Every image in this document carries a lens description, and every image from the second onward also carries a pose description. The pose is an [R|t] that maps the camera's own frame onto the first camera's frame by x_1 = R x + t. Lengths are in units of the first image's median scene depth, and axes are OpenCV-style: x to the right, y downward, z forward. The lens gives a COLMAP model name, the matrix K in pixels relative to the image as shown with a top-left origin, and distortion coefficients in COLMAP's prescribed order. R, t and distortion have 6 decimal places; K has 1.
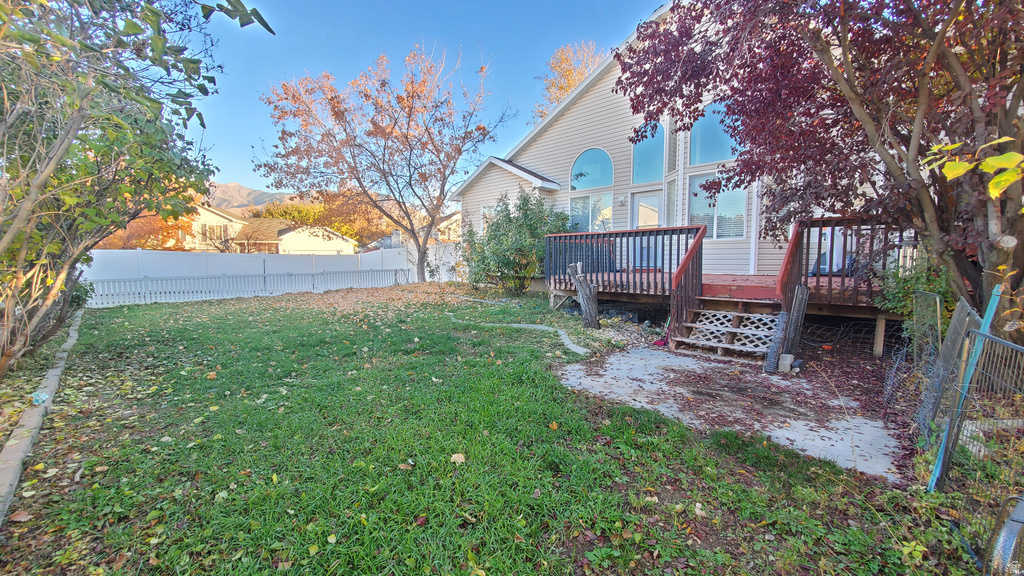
lens RADIAL K [[407.8, 0, 504.9], [0, 407.8, 286.5], [0, 0, 1]] dist [0.003685, -0.001489]
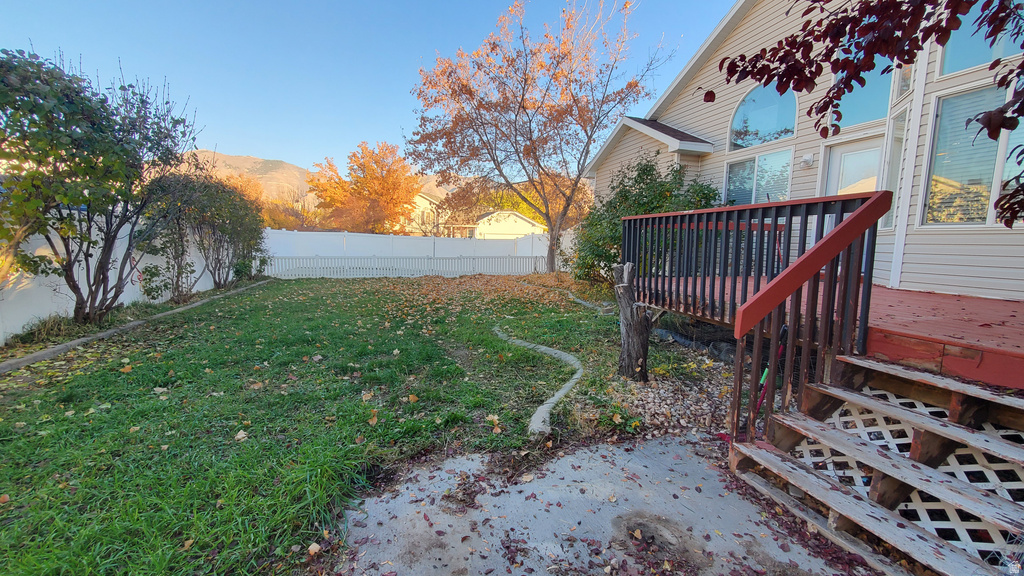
lens RADIAL K [[407.8, 0, 505.6], [0, 407.8, 287.7], [0, 0, 1]] dist [0.003685, -0.001489]
pose [[0.874779, 0.075705, -0.478572, 0.237241], [-0.056801, 0.996931, 0.053878, -0.034125], [0.481182, -0.019948, 0.876394, 0.291844]]
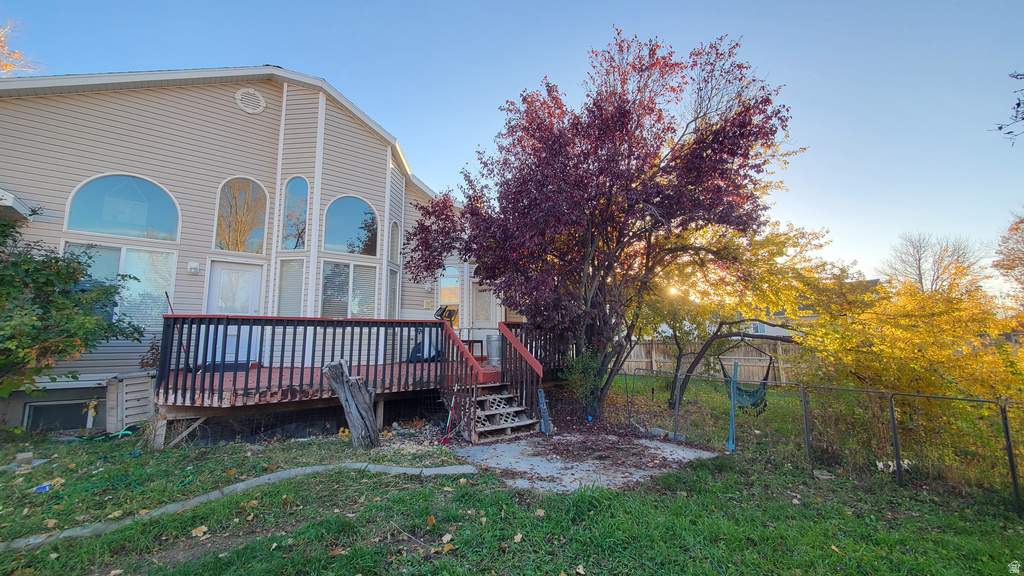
lens RADIAL K [[407.8, 0, 503.3], [0, 407.8, 285.8], [0, 0, 1]] dist [0.003685, -0.001489]
pose [[0.141890, 0.135741, 0.980531, -0.382585], [0.071995, 0.986515, -0.146988, -0.046064], [-0.987261, 0.091450, 0.130204, 0.461975]]
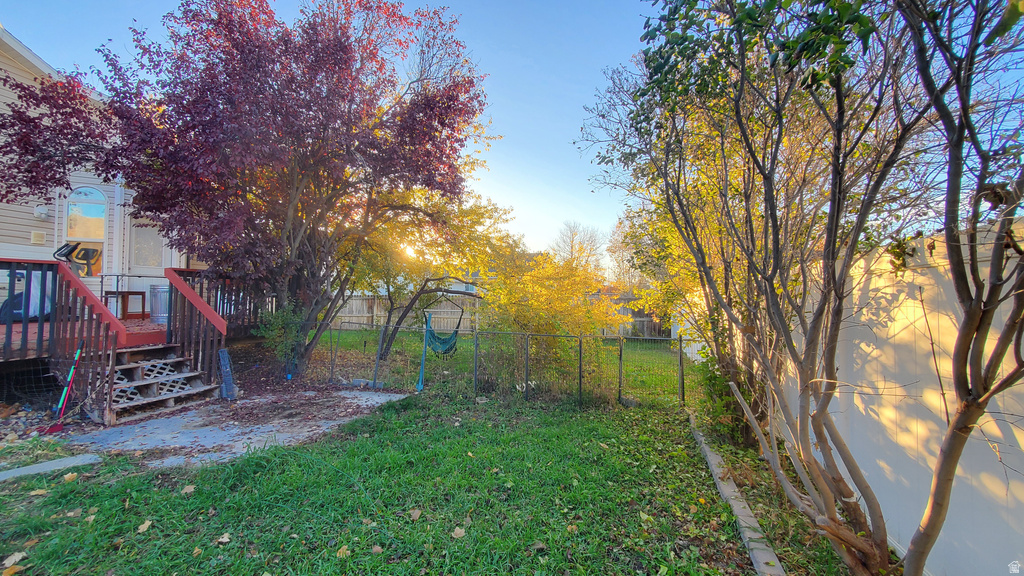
lens RADIAL K [[407.8, 0, 508.1], [0, 407.8, 287.0], [0, 0, 1]] dist [0.003685, -0.001489]
pose [[-0.477317, 0.023324, 0.878421, -0.386161], [0.055260, 0.998466, 0.003515, -0.038980], [-0.876992, 0.050220, -0.477874, 0.422292]]
